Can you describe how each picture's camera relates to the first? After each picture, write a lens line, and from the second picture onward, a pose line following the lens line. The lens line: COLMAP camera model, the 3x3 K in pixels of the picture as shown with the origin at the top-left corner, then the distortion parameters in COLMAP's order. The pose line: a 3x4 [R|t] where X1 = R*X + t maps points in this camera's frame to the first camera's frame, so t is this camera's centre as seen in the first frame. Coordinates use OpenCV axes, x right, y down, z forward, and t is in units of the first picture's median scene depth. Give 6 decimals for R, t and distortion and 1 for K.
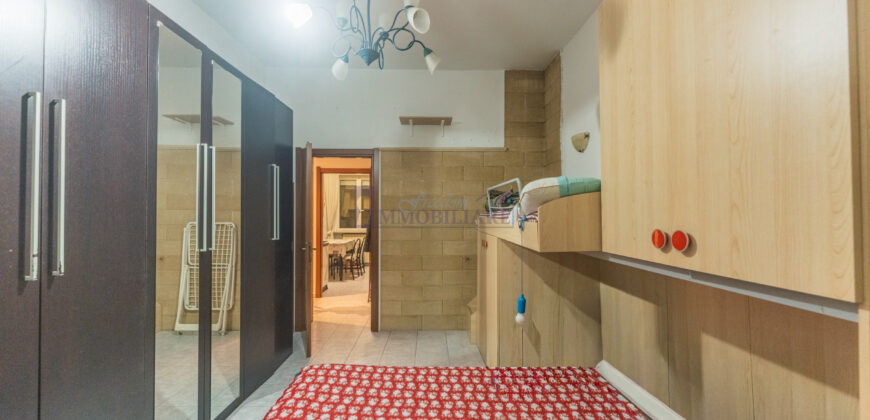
lens RADIAL K [[346.8, 0, 435.0], [0, 346.8, 210.0], [0, 0, 1]] dist [0.001100, 0.000145]
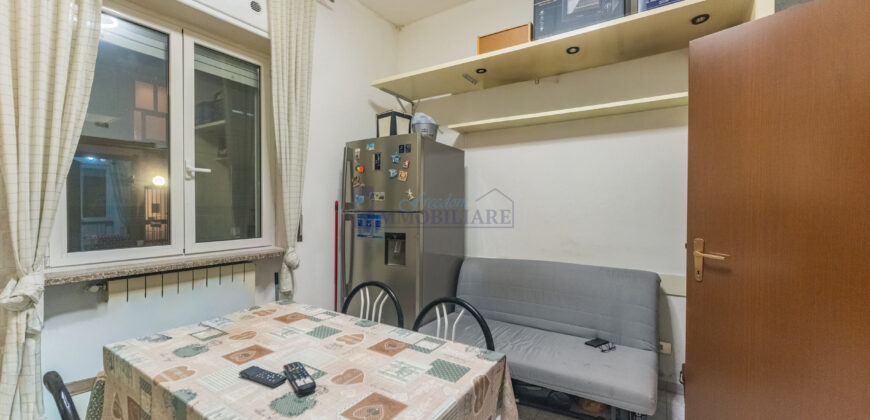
lens RADIAL K [[351.3, 0, 404.8], [0, 351.3, 209.1], [0, 0, 1]] dist [0.021669, -0.000058]
pose [[0.608831, -0.001520, 0.793299, -0.718154], [-0.009158, 0.999918, 0.008945, 0.056273], [-0.793247, -0.012711, 0.608767, 1.655275]]
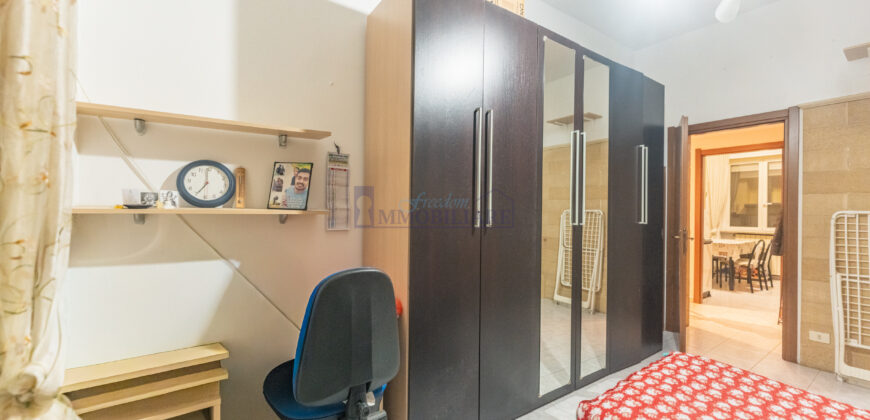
lens RADIAL K [[346.8, 0, 435.0], [0, 346.8, 210.0], [0, 0, 1]] dist [0.001100, 0.000145]
pose [[0.561363, 0.005335, -0.827553, 0.008301], [-0.004479, 0.999984, 0.003409, 0.034711], [0.827558, 0.001793, 0.561378, -0.011304]]
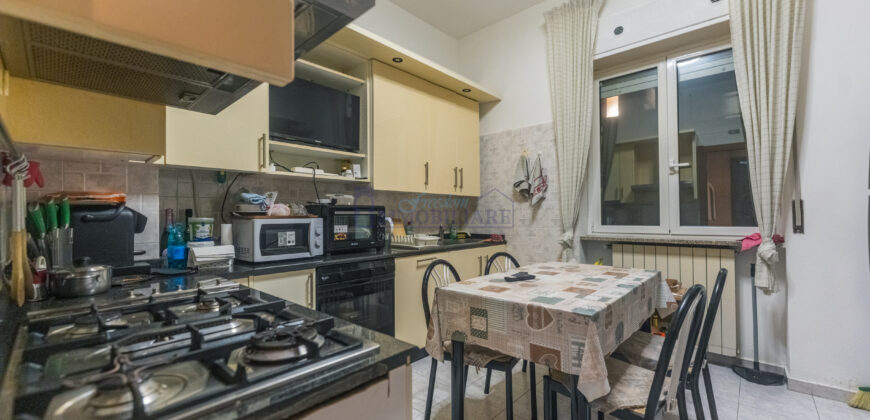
lens RADIAL K [[346.8, 0, 435.0], [0, 346.8, 210.0], [0, 0, 1]] dist [0.001100, 0.000145]
pose [[0.719210, -0.014826, -0.694635, -0.354400], [0.019900, 0.999802, -0.000736, 0.078539], [0.694508, -0.013294, 0.719362, 1.461986]]
